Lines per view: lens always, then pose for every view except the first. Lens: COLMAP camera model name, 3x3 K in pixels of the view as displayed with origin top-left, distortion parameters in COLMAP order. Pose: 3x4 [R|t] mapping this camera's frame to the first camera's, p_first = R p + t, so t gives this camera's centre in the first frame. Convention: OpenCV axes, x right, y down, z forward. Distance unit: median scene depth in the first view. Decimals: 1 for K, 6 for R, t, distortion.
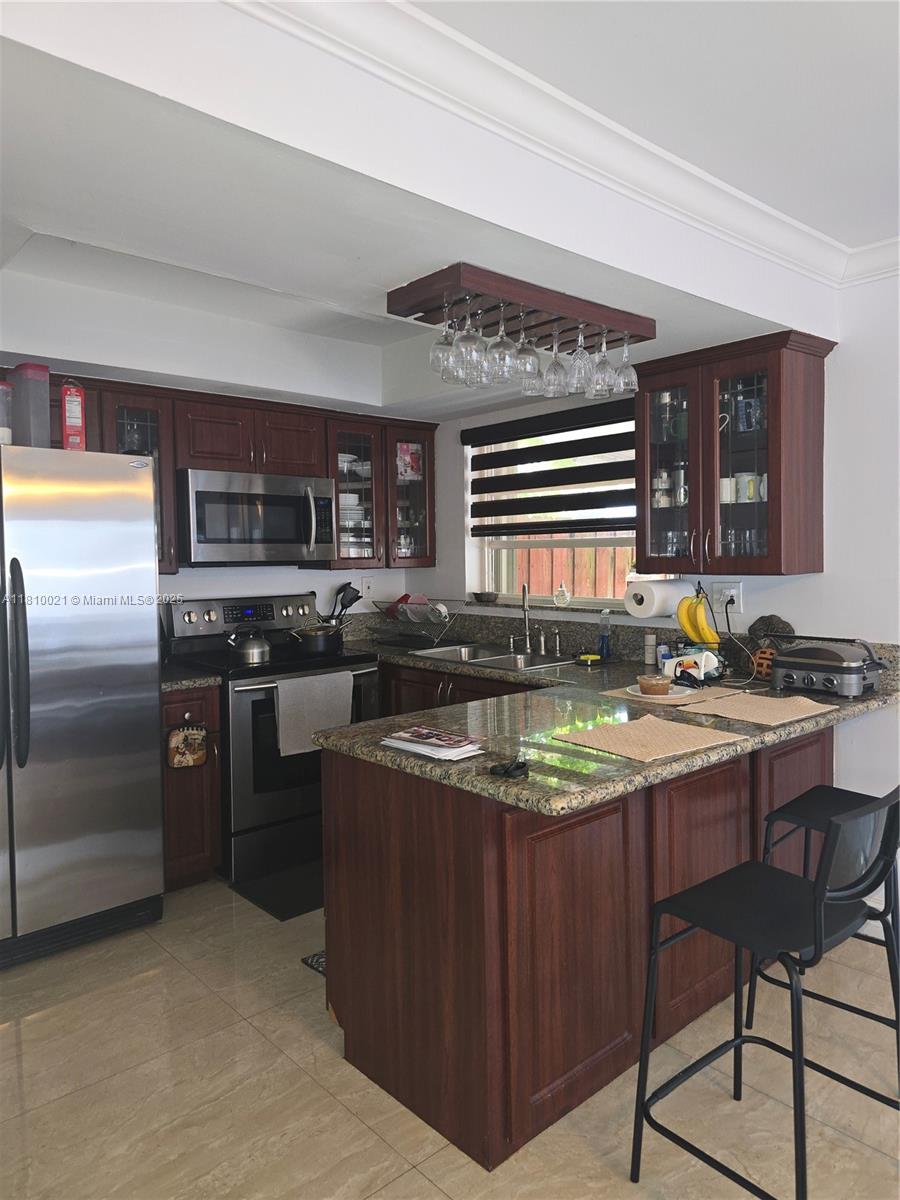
lens RADIAL K [[803.3, 0, 446.2], [0, 803.3, 594.9], [0, 0, 1]] dist [0.050321, -0.041555]
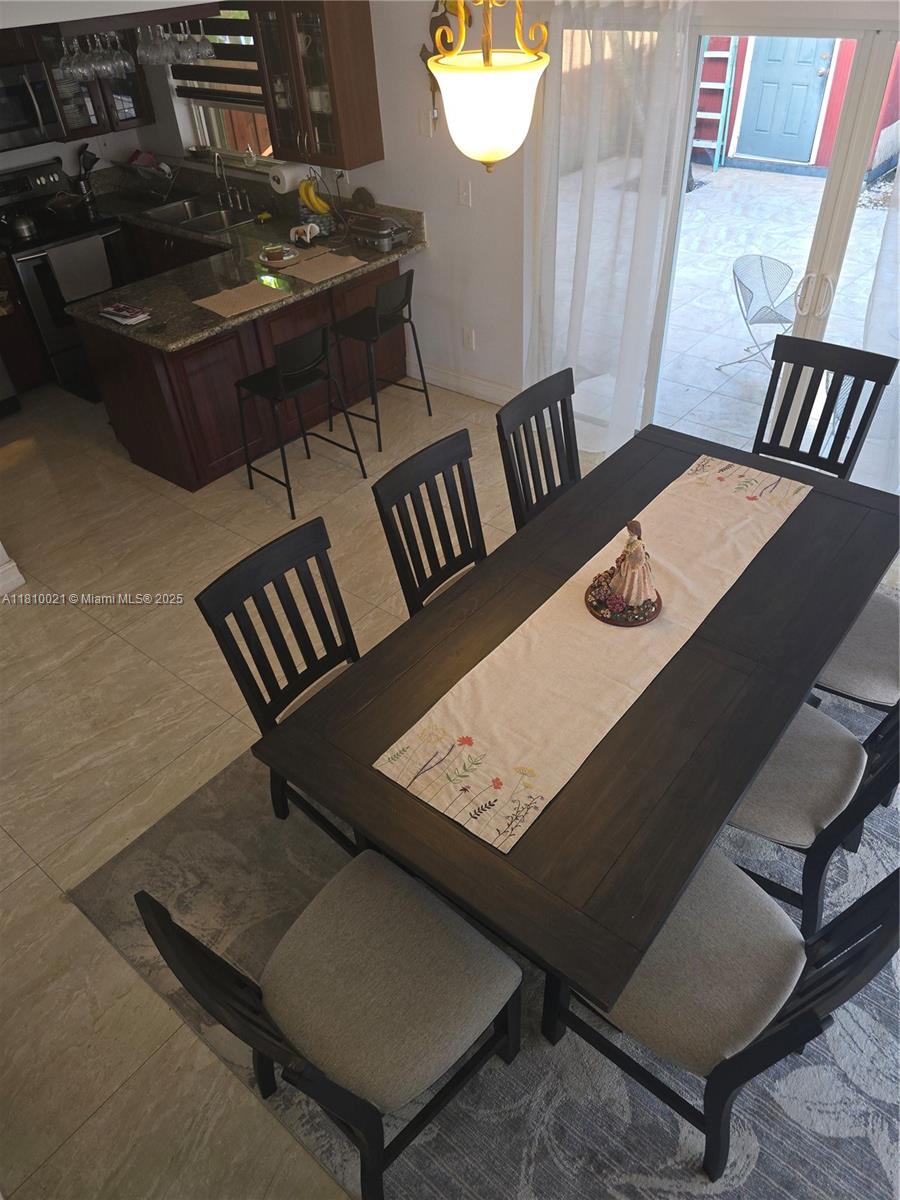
lens RADIAL K [[803.3, 0, 447.6], [0, 803.3, 598.4], [0, 0, 1]] dist [0.050321, -0.041555]
pose [[0.986694, -0.123787, 0.105413, 0.288033], [0.035829, 0.797945, 0.601665, -0.264102], [-0.158592, -0.589882, 0.791763, -0.689140]]
